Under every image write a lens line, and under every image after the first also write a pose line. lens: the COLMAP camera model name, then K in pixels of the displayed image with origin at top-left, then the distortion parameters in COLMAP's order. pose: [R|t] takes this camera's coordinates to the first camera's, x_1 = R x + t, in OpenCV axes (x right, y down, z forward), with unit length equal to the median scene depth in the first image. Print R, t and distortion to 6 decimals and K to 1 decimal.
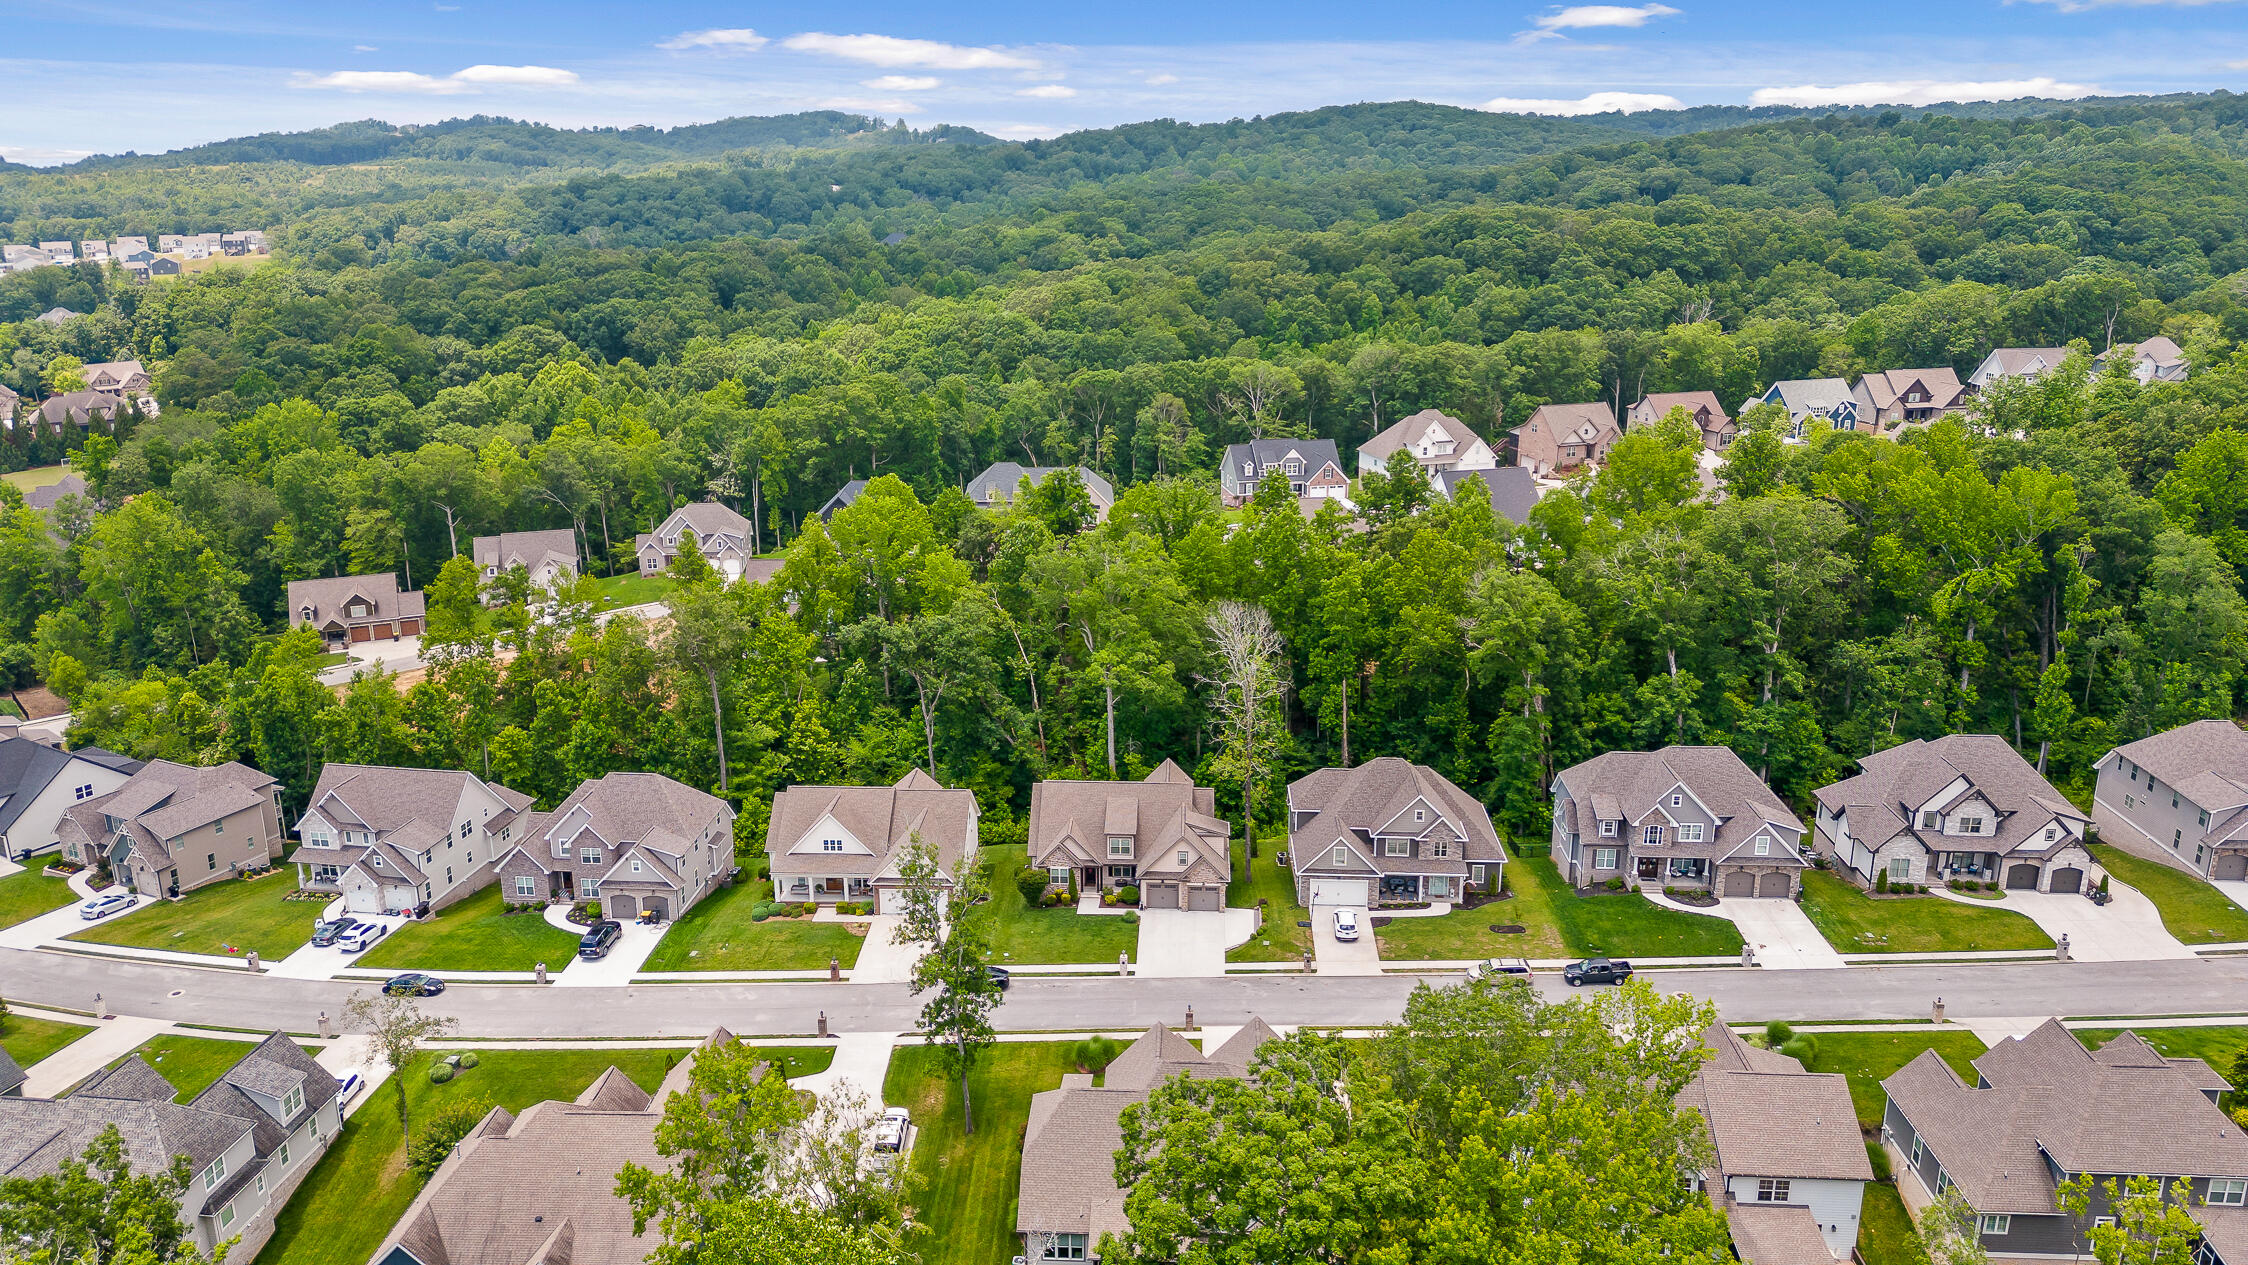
lens RADIAL K [[1572.0, 0, 1124.0], [0, 1572.0, 632.5], [0, 0, 1]] dist [0.084537, -0.100906]
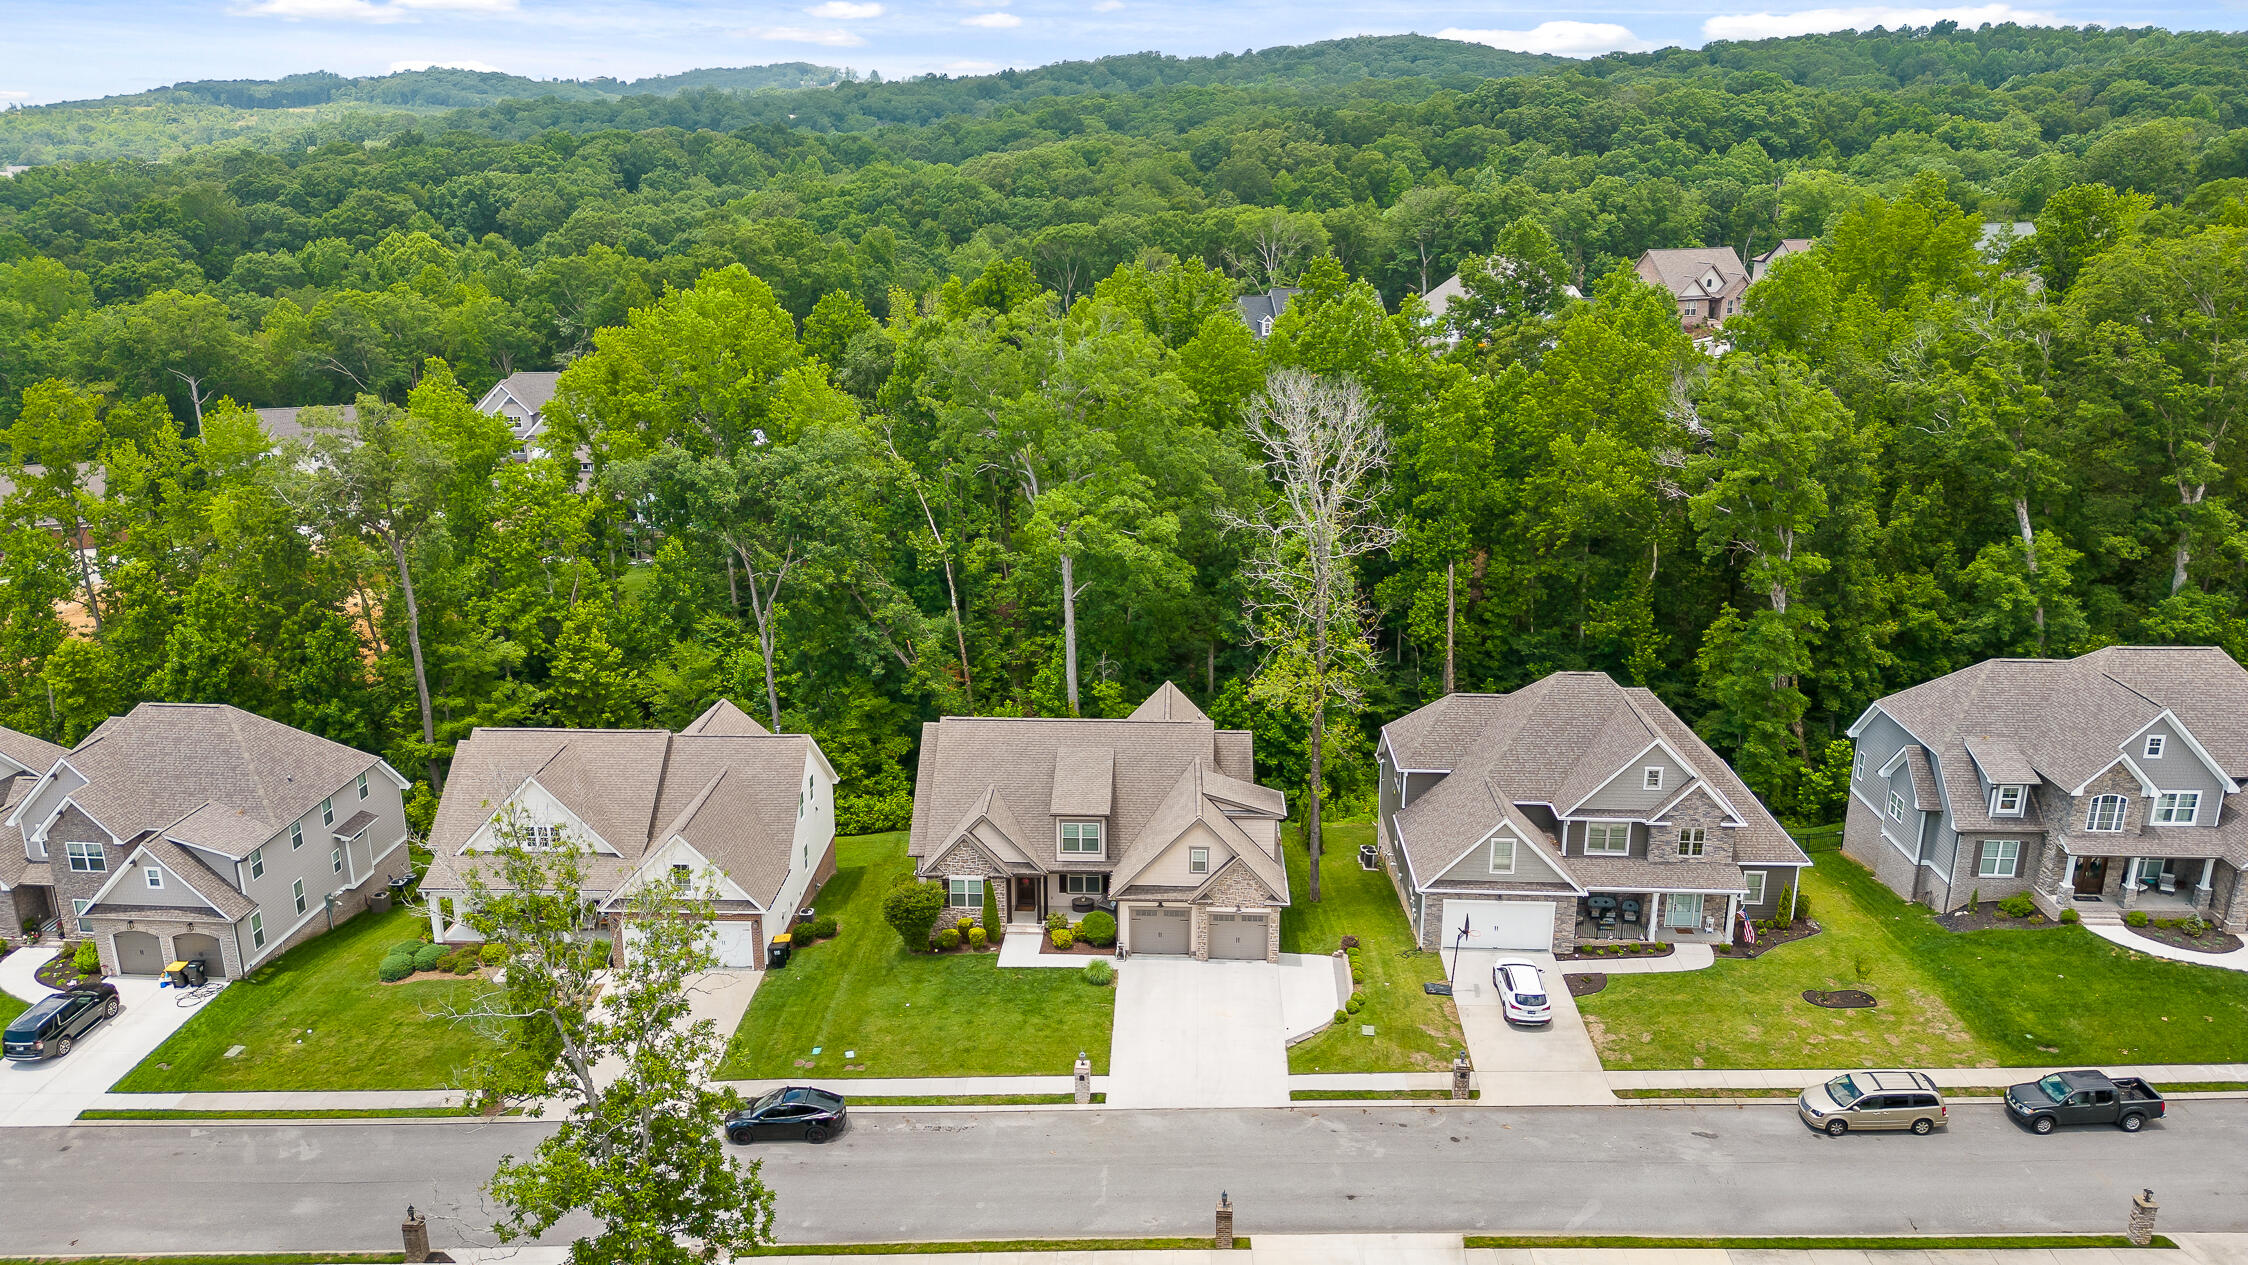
lens RADIAL K [[1572.0, 0, 1124.0], [0, 1572.0, 632.5], [0, 0, 1]] dist [0.084537, -0.100906]
pose [[0.999951, -0.001447, 0.009789, 0.006181], [0.001320, 0.999916, 0.012900, 0.050916], [-0.009807, -0.012886, 0.999869, 0.399027]]
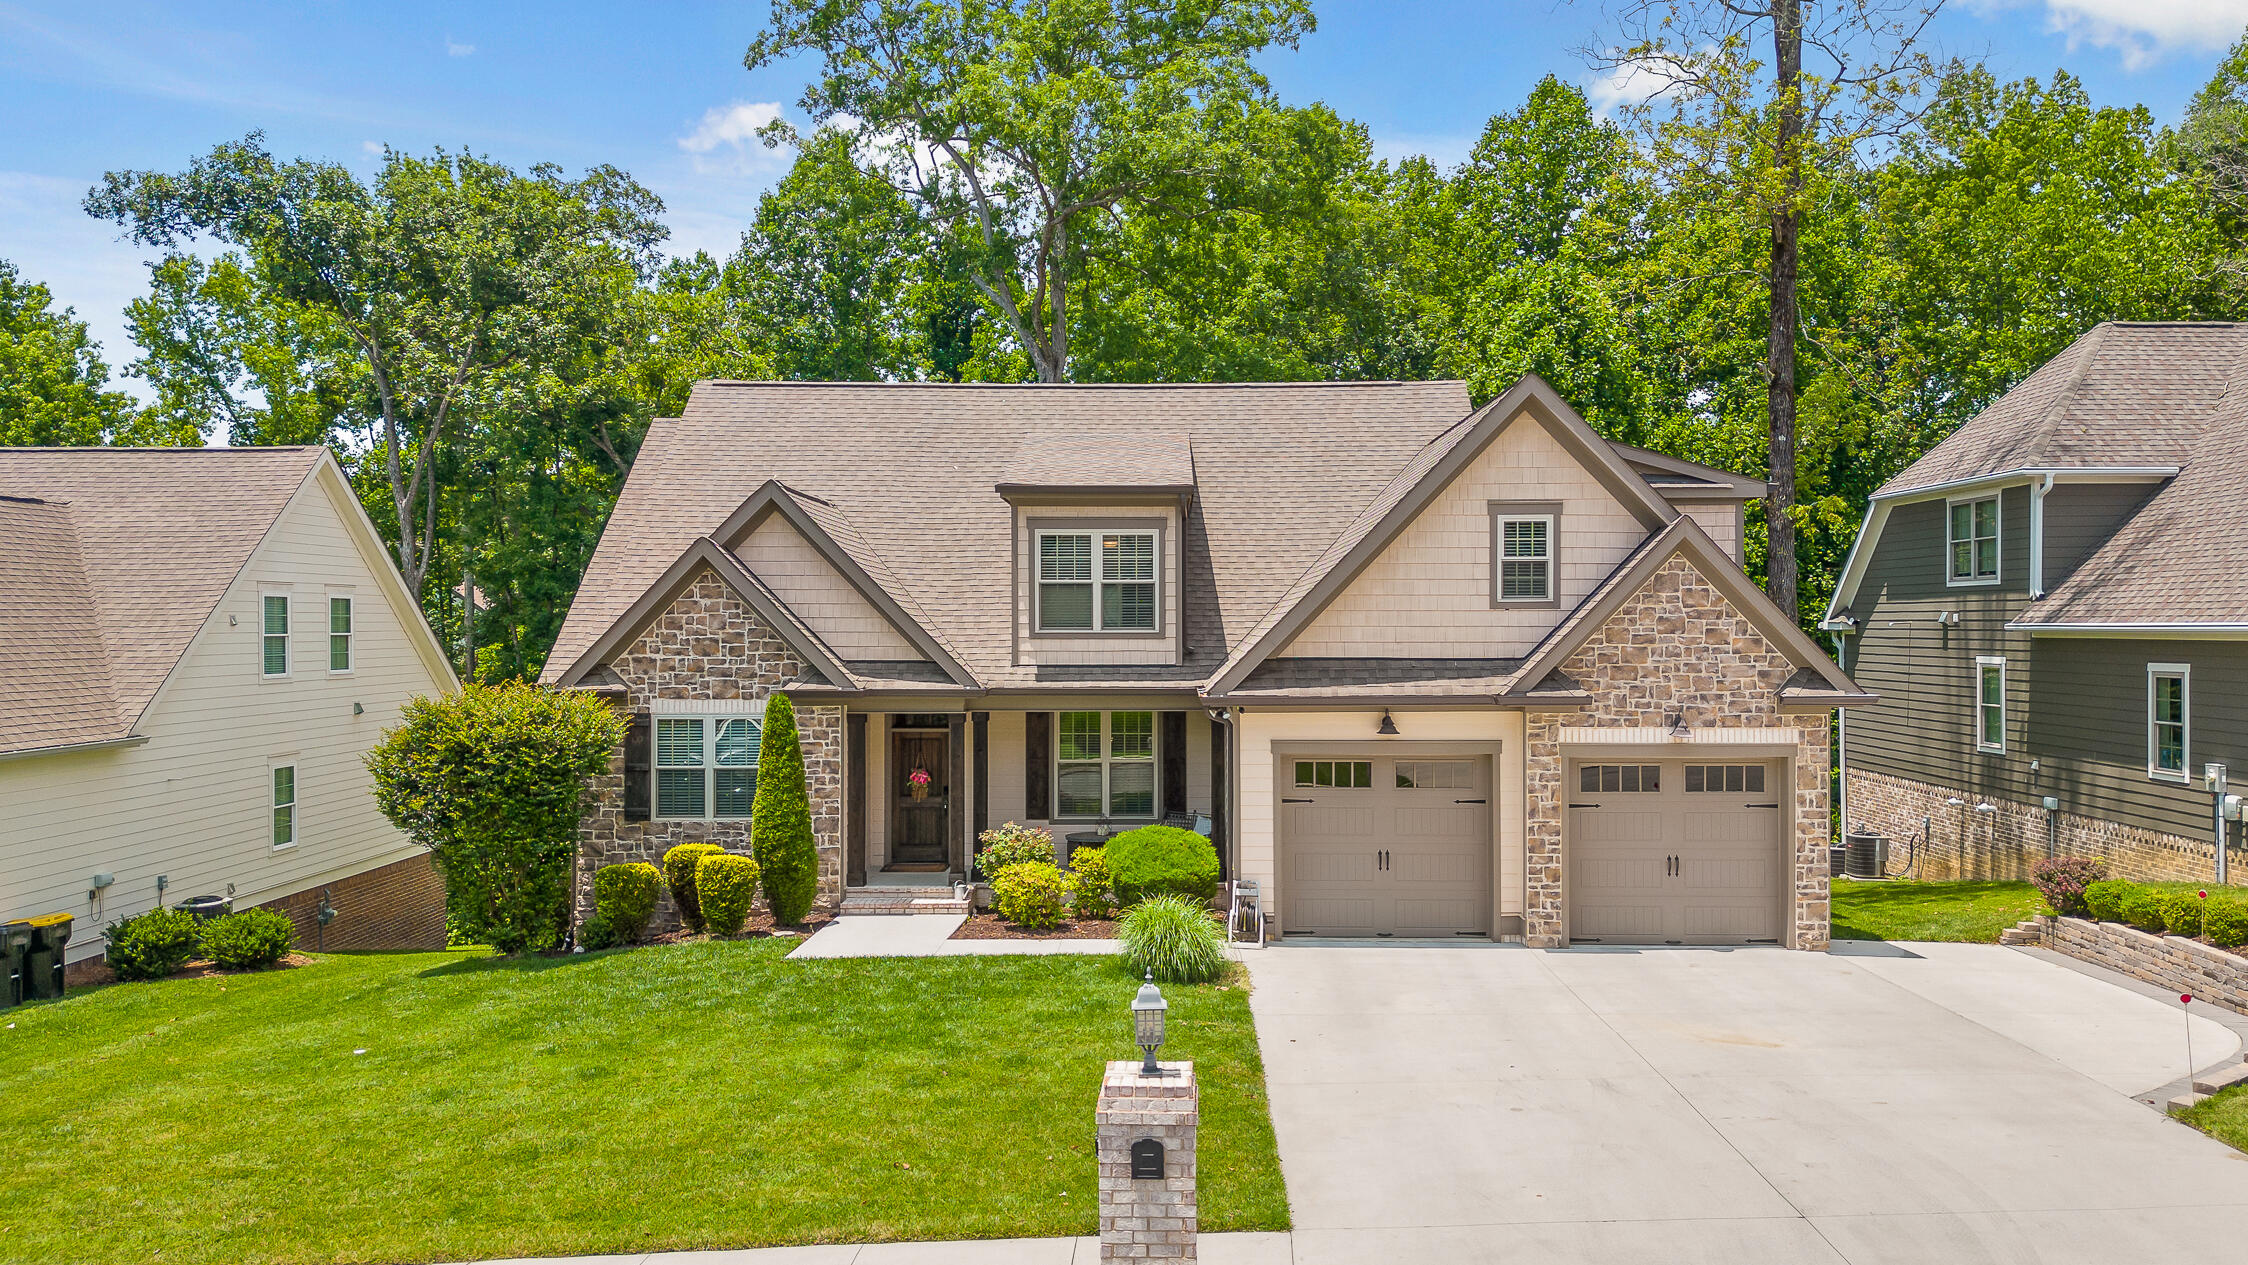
lens RADIAL K [[1619.0, 0, 1188.6], [0, 1619.0, 630.3], [0, 0, 1]] dist [0.018079, -0.001305]
pose [[0.998084, 0.001481, 0.061852, -0.002743], [0.017091, 0.954211, -0.298646, 0.162894], [-0.059462, 0.299131, 0.952358, 0.717170]]
